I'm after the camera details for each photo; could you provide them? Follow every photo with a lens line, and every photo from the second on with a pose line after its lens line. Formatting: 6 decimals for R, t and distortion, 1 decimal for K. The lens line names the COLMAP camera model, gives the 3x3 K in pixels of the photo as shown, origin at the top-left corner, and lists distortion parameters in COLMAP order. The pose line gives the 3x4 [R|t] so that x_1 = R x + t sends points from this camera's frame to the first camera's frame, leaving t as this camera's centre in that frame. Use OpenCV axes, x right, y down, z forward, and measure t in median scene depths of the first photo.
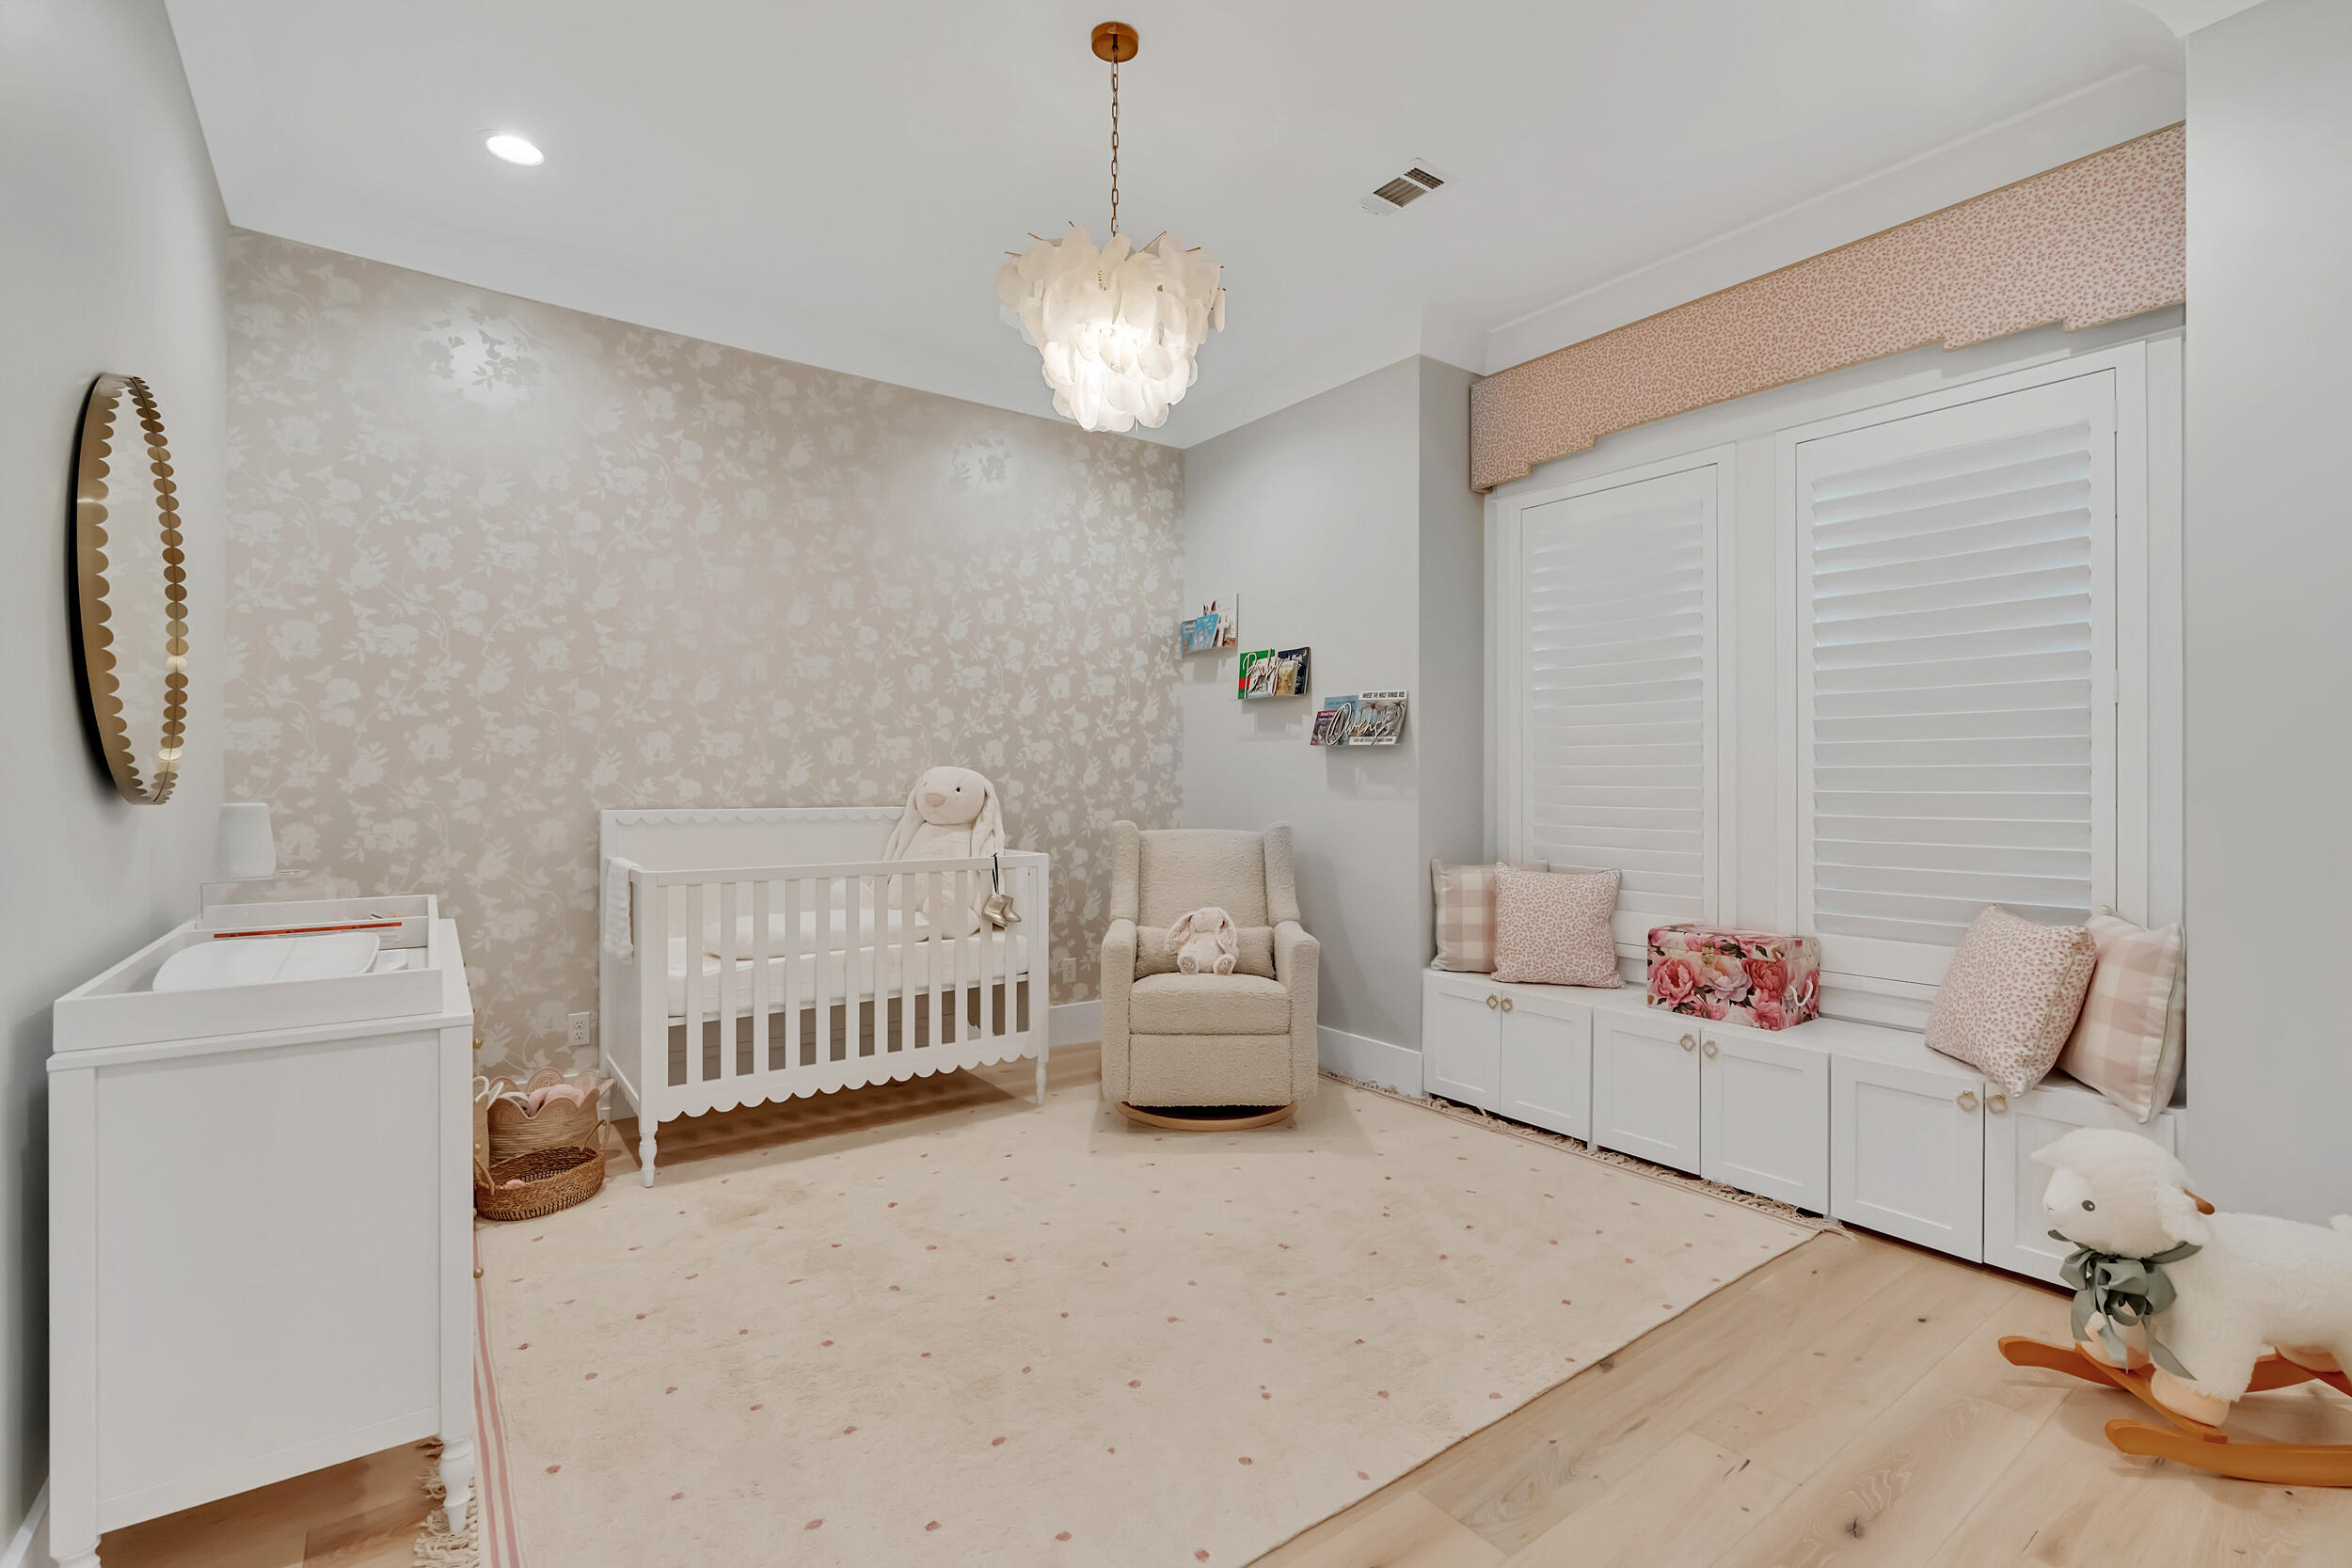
lens RADIAL K [[1051.2, 0, 1179.3], [0, 1051.2, 782.6], [0, 0, 1]] dist [-0.014216, 0.000068]
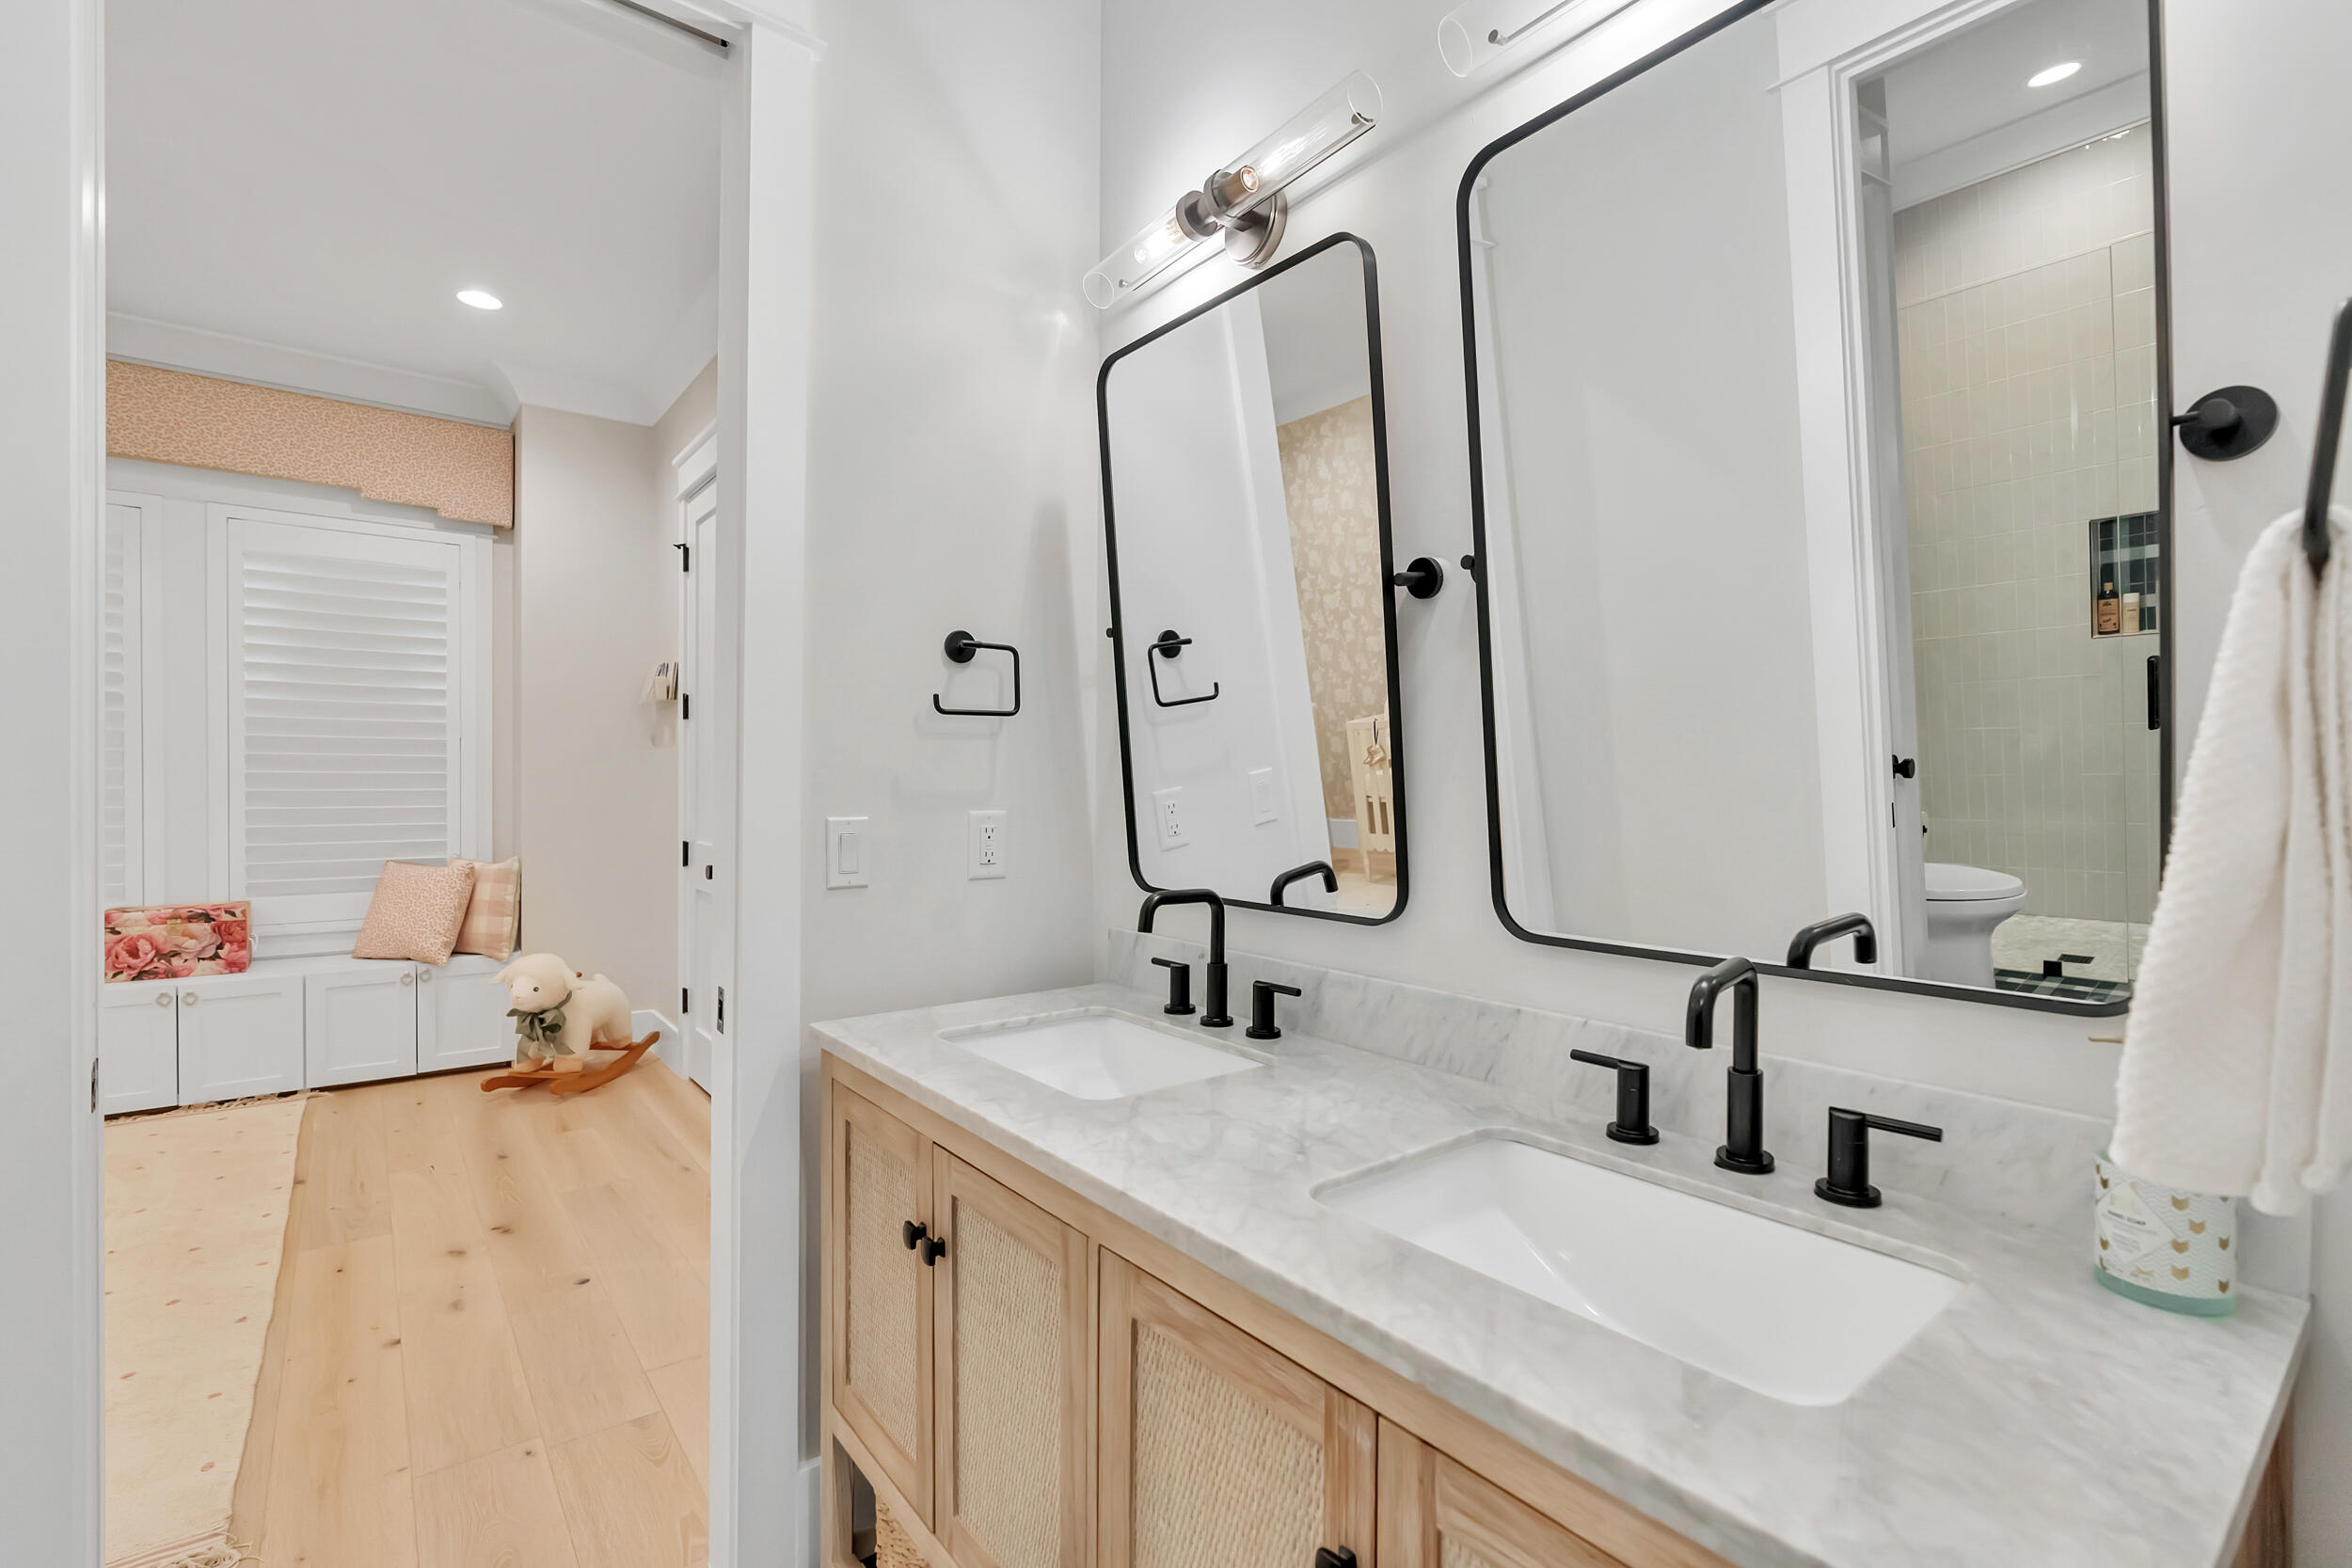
lens RADIAL K [[1051.2, 0, 1178.7], [0, 1051.2, 778.9], [0, 0, 1]] dist [-0.014216, 0.000068]
pose [[-0.033144, 0.002429, 0.999448, -0.763063], [-0.004240, 0.999988, -0.002571, -0.007436], [-0.999442, -0.004323, -0.033133, -0.129131]]
